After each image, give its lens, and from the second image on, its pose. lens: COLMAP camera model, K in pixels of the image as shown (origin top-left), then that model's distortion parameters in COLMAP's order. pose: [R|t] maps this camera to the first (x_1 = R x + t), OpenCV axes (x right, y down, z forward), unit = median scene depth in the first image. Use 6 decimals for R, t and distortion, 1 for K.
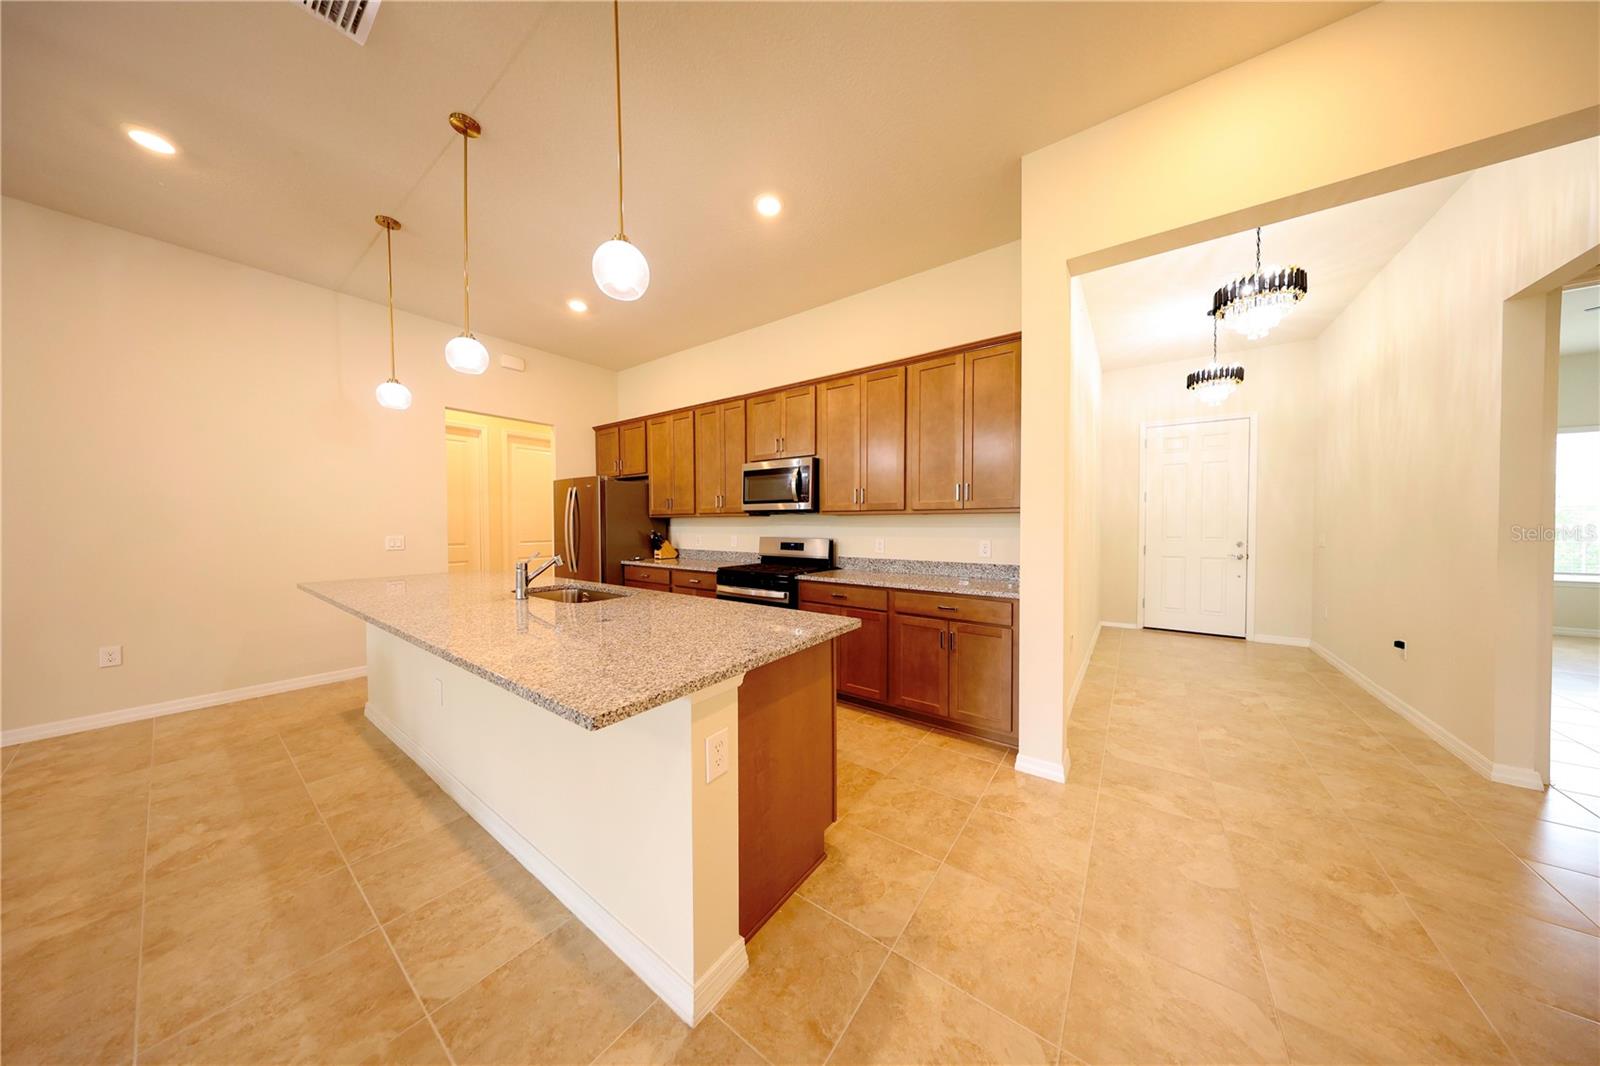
lens RADIAL K [[466.6, 0, 794.5], [0, 466.6, 534.0], [0, 0, 1]] dist [-0.000330, 0.000604]
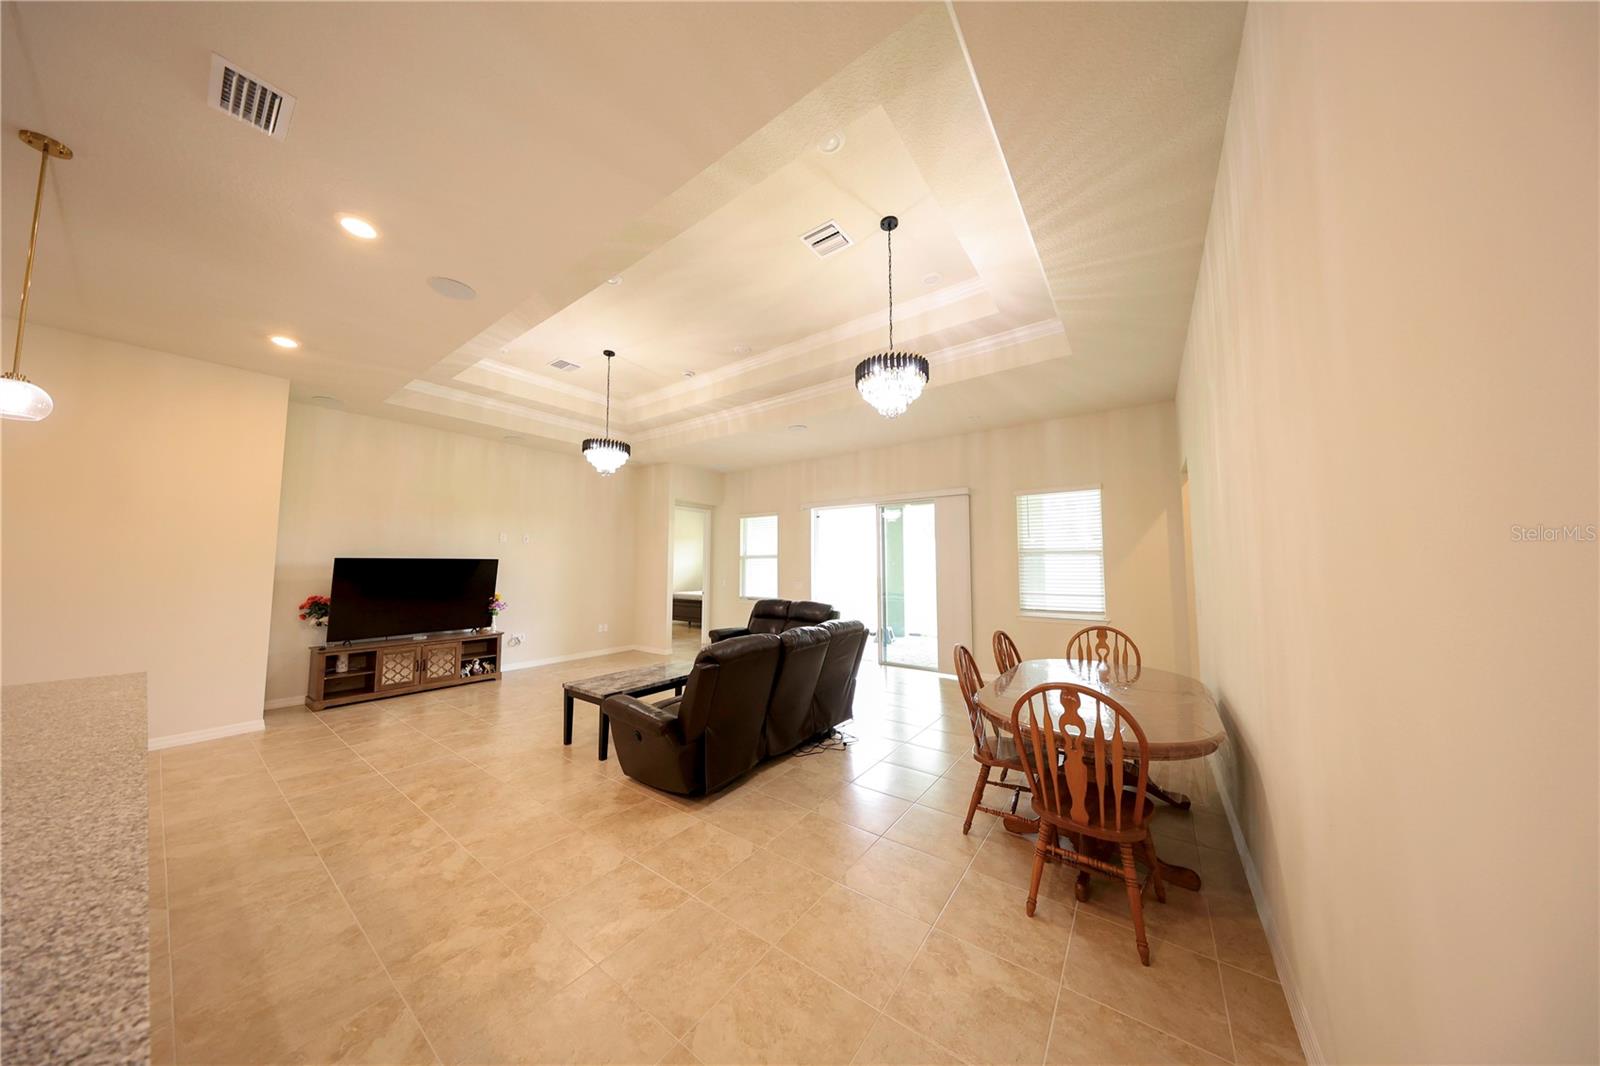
lens RADIAL K [[466.6, 0, 799.7], [0, 466.6, 528.8], [0, 0, 1]] dist [-0.000330, 0.000604]
pose [[-0.999848, 0.003058, -0.017189, -1.106664], [0.004046, 0.998325, -0.057719, -0.060067], [0.016984, -0.057780, -0.998185, 1.018352]]
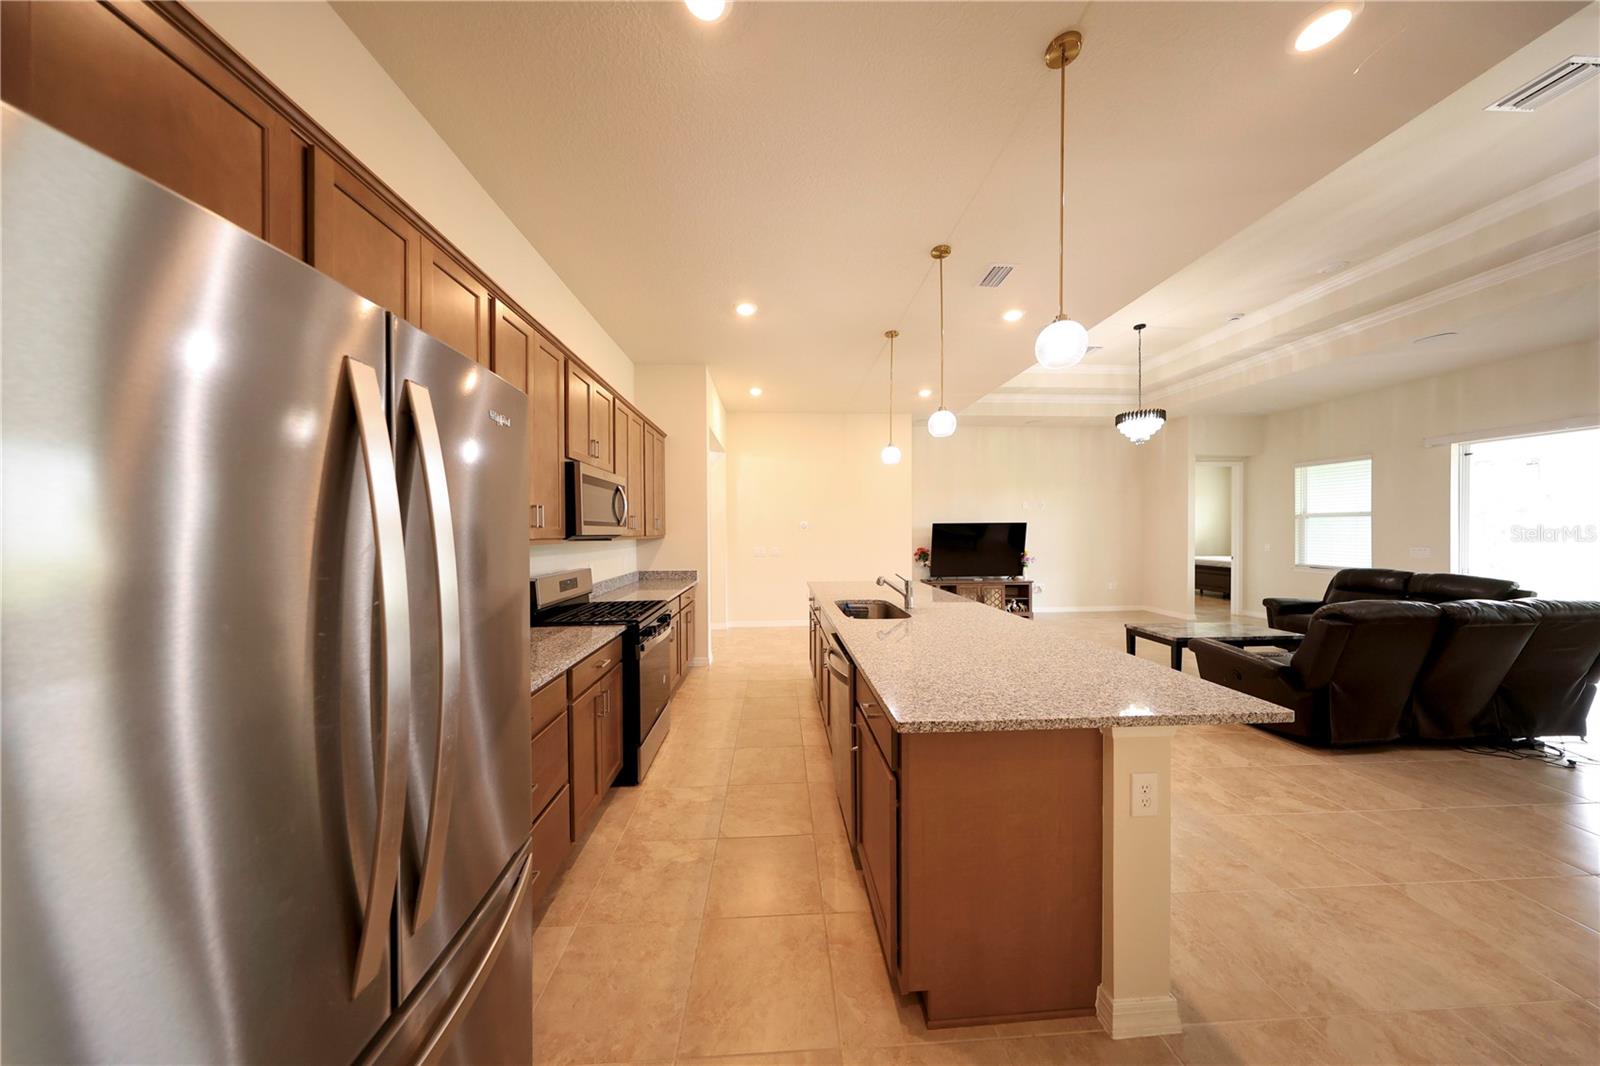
lens RADIAL K [[466.6, 0, 799.3], [0, 466.6, 531.7], [0, 0, 1]] dist [-0.000330, 0.000604]
pose [[-0.651142, 0.003979, 0.758945, -0.962755], [0.024801, 0.999564, 0.016037, -0.071266], [-0.758551, 0.029265, -0.650957, 1.484020]]
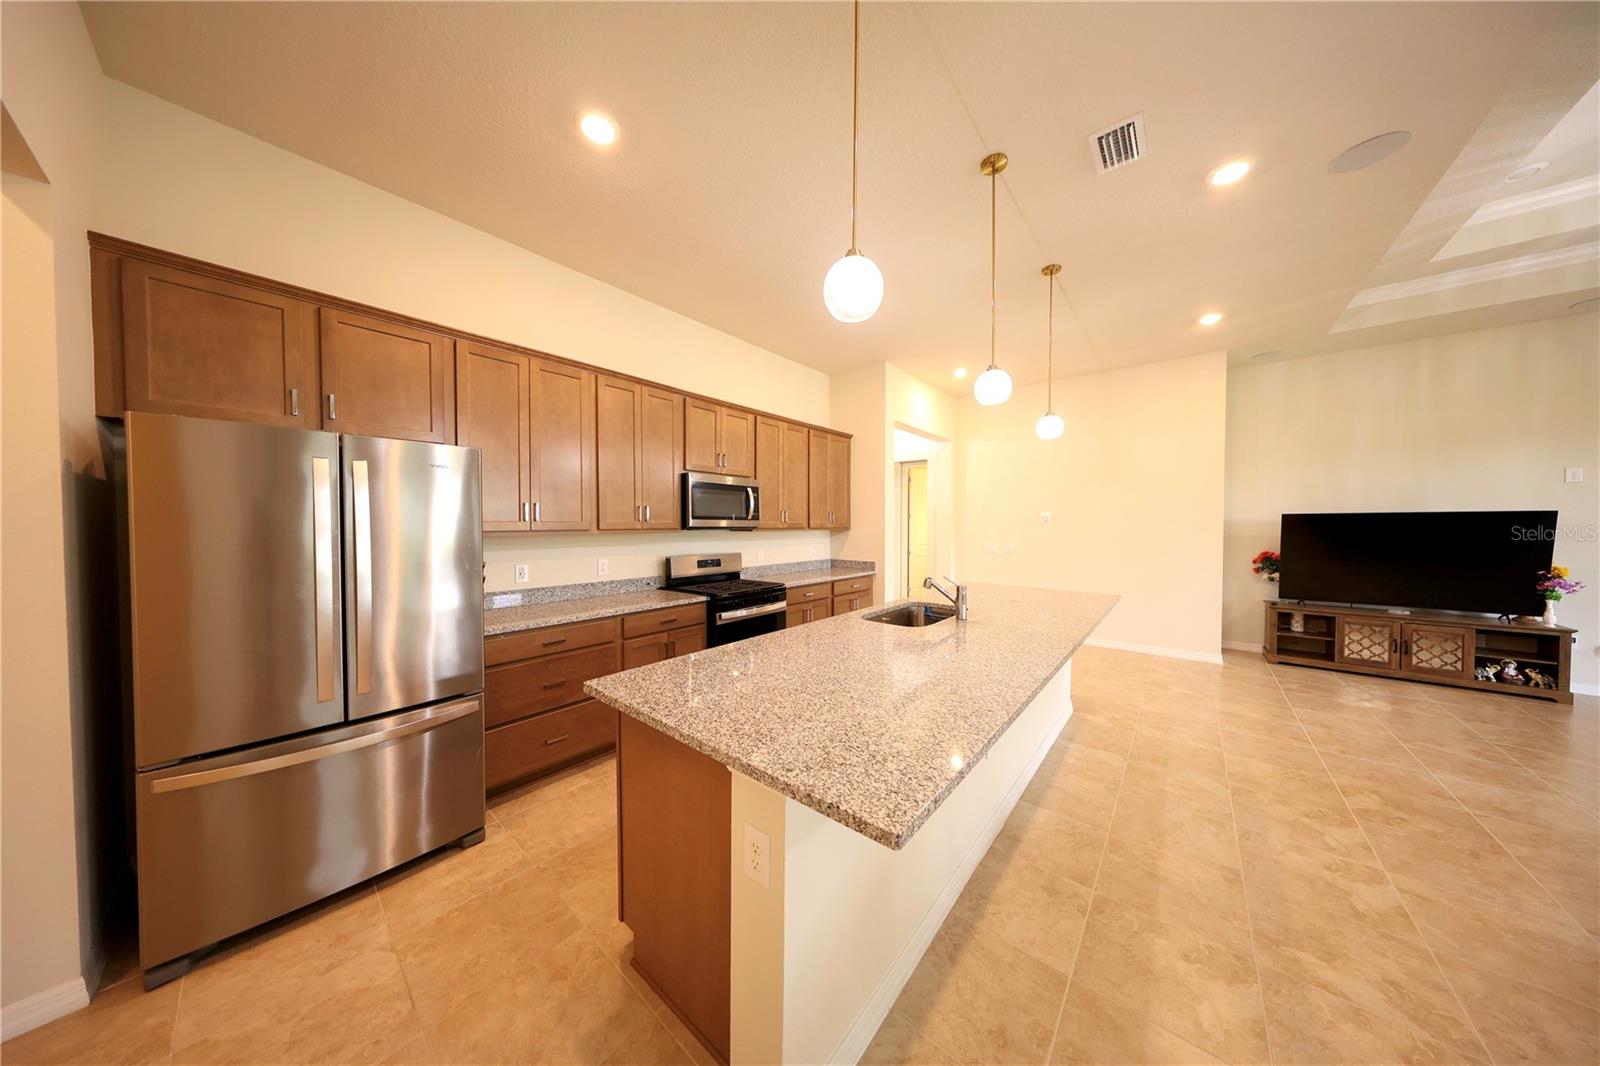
lens RADIAL K [[466.6, 0, 805.5], [0, 466.6, 530.4], [0, 0, 1]] dist [-0.000330, 0.000604]
pose [[0.050209, -0.012172, 0.998665, -1.182163], [0.023396, 0.999666, 0.011008, -0.058730], [-0.998465, 0.022812, 0.050477, 0.917941]]
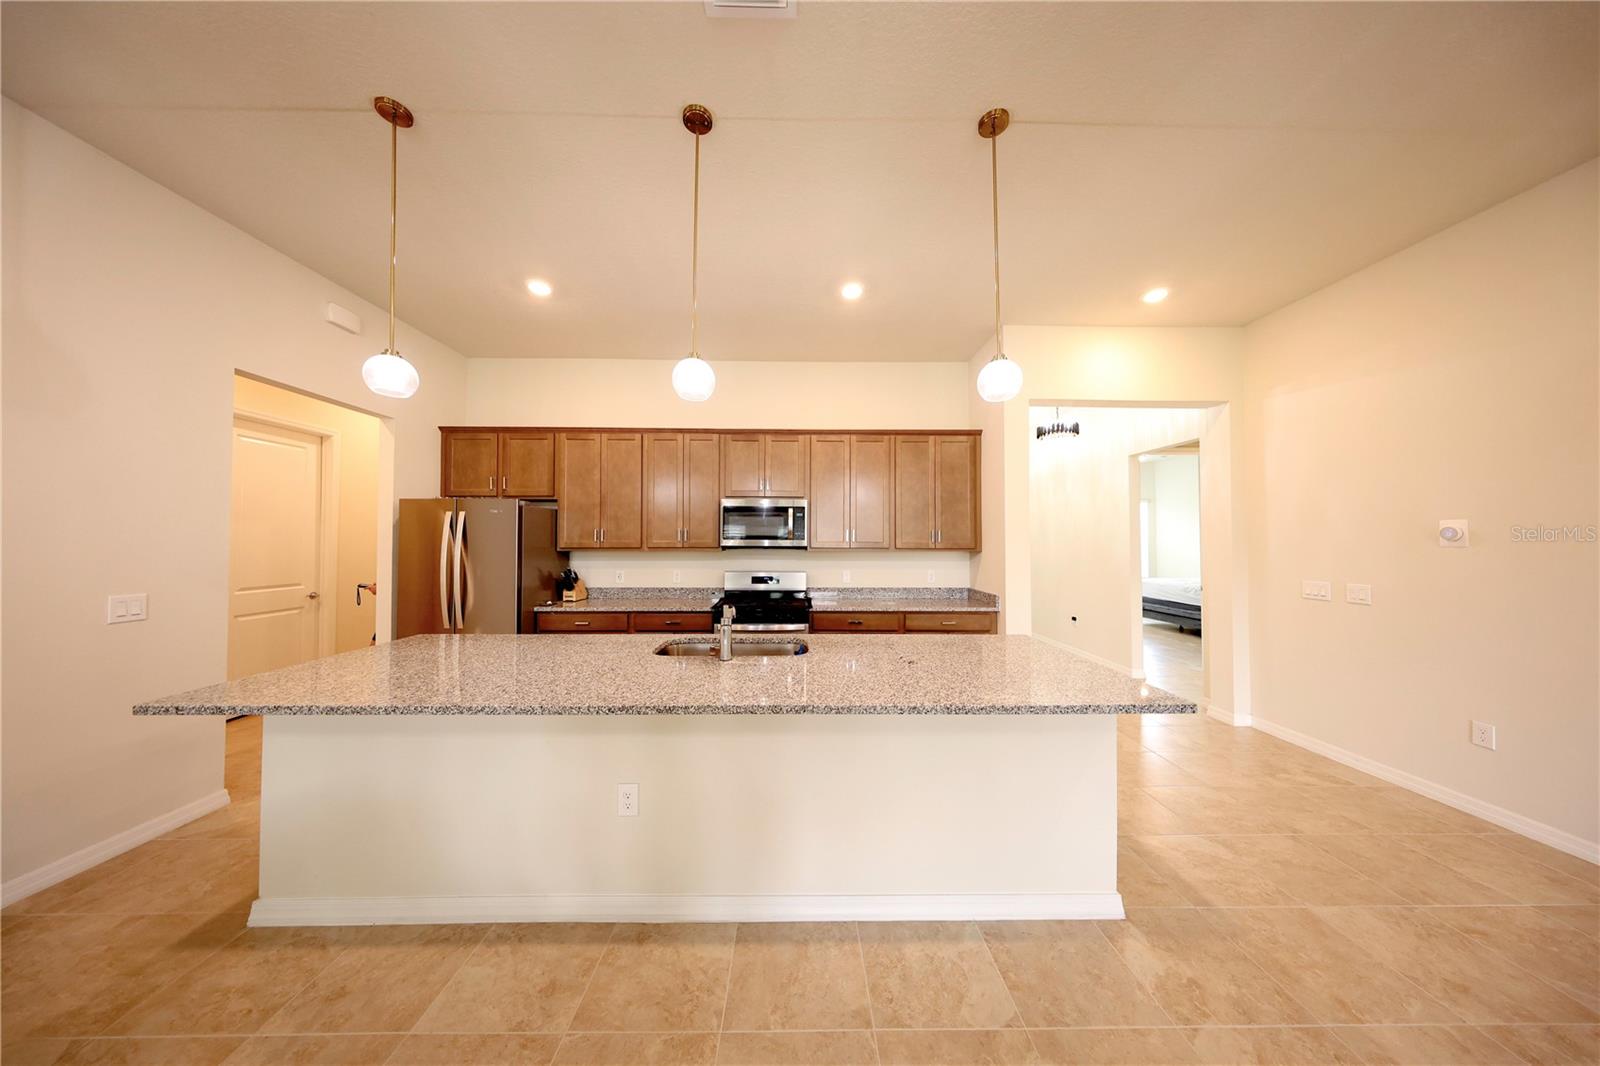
lens RADIAL K [[466.6, 0, 796.9], [0, 466.6, 532.5], [0, 0, 1]] dist [-0.000330, 0.000604]
pose [[0.795489, 0.015908, 0.605759, -0.717688], [0.011499, 0.999079, -0.041337, -0.044496], [-0.605859, 0.039849, 0.794574, 0.147763]]
